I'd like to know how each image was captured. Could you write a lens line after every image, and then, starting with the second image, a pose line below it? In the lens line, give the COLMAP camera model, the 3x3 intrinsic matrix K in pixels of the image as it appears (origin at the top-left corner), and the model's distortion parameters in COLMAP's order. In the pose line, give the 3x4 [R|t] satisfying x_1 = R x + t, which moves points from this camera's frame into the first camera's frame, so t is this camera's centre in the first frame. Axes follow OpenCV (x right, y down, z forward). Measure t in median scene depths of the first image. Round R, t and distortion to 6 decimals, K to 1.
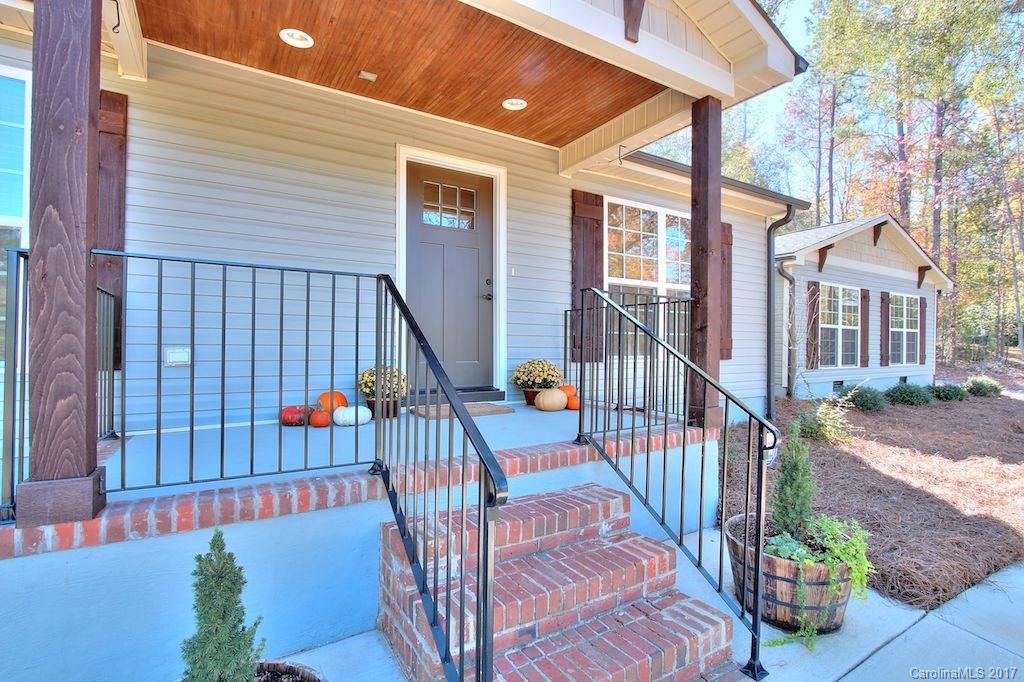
lens RADIAL K [[487.0, 0, 514.3], [0, 487.0, 339.9], [0, 0, 1]] dist [-0.002730, -0.000280]
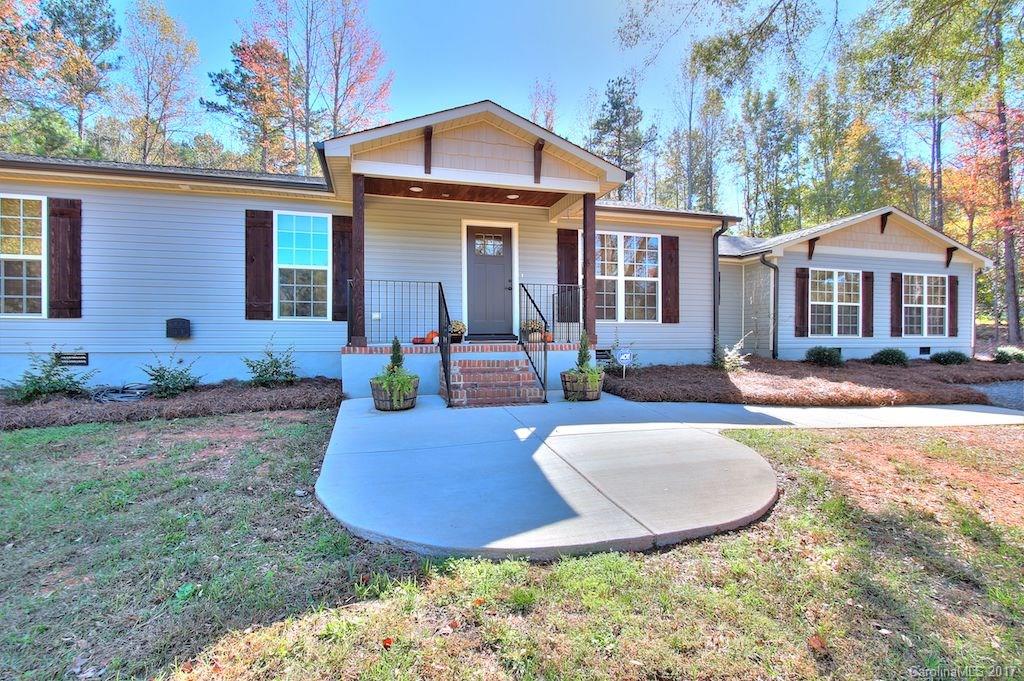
lens RADIAL K [[487.0, 0, 510.6], [0, 487.0, 341.5], [0, 0, 1]] dist [-0.002730, -0.000280]
pose [[0.961771, -0.006506, -0.273779, 0.333682], [0.010258, 0.999872, 0.012275, 0.069620], [0.273664, -0.014614, 0.961714, -0.615124]]
